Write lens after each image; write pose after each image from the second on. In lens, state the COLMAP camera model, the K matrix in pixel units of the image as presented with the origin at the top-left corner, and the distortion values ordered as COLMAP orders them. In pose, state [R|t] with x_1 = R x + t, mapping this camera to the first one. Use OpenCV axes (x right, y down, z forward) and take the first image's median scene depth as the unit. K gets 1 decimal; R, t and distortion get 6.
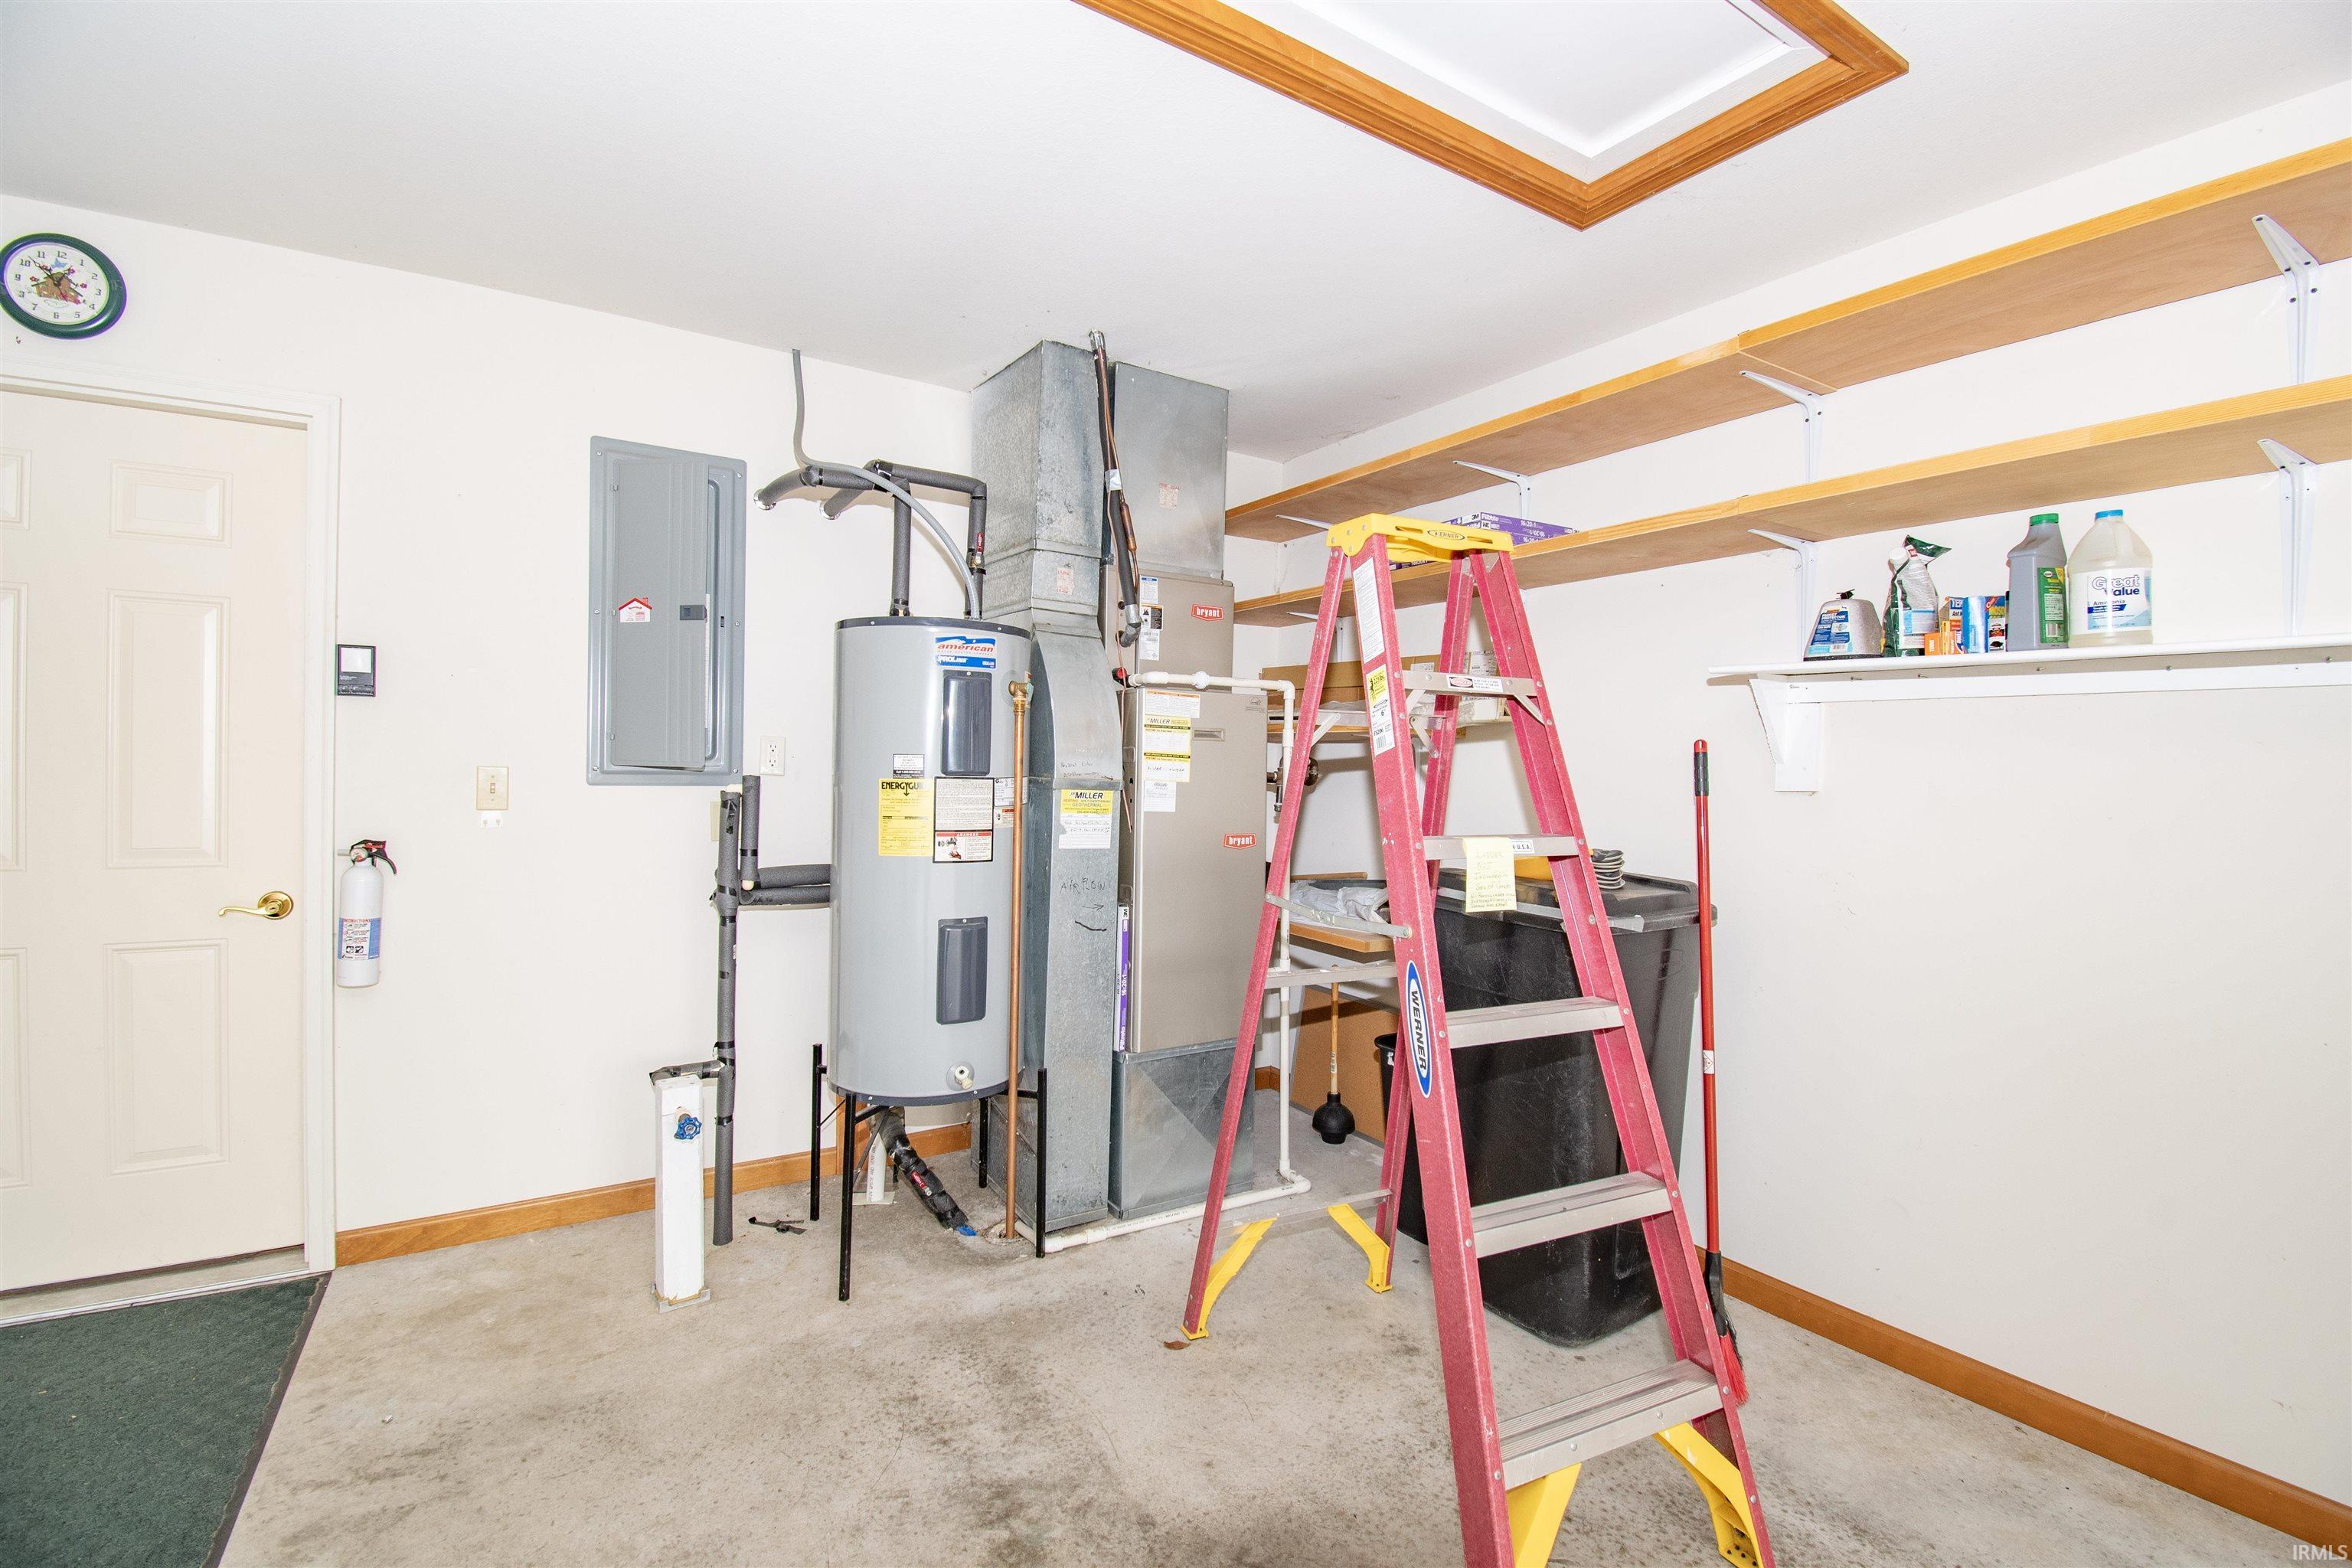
lens RADIAL K [[1037.5, 0, 1176.2], [0, 1037.5, 776.3], [0, 0, 1]] dist [0.019662, -0.025043]
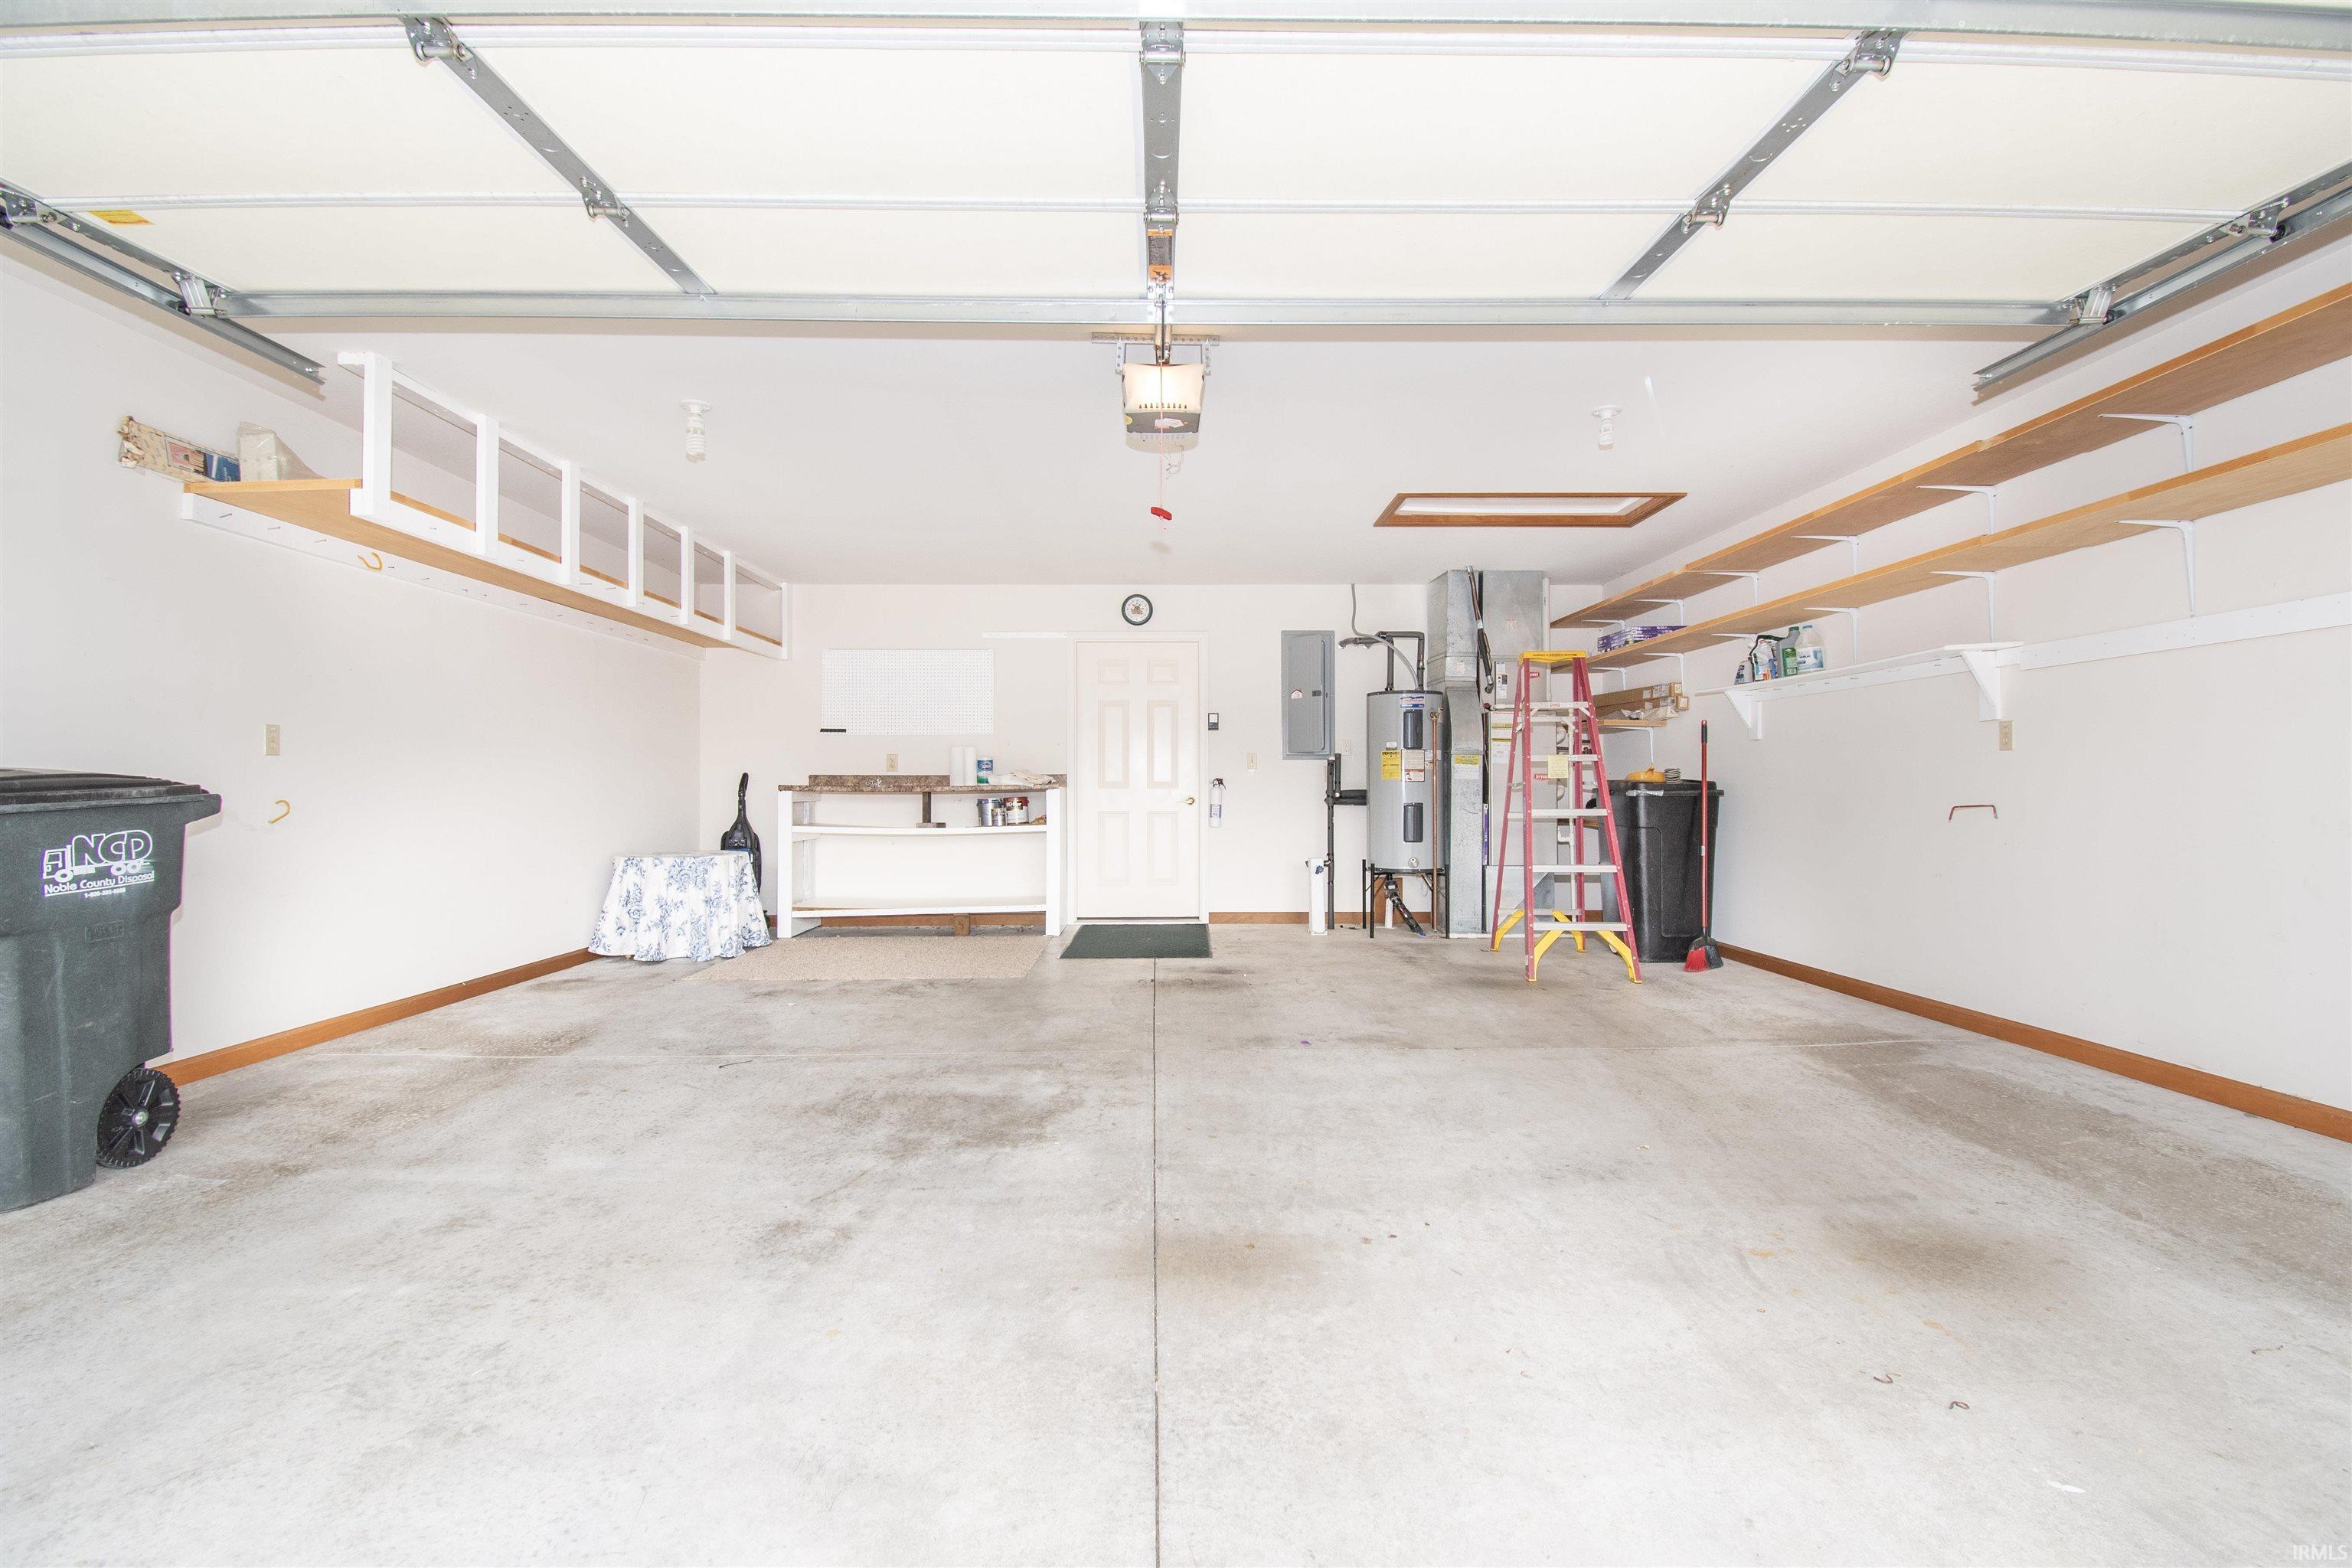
lens RADIAL K [[1037.5, 0, 1176.2], [0, 1037.5, 776.3], [0, 0, 1]] dist [0.019662, -0.025043]
pose [[0.852076, -0.025975, -0.522773, 0.614902], [0.011586, 0.999459, -0.030776, 0.133284], [0.523290, 0.020167, 0.851916, -1.452572]]
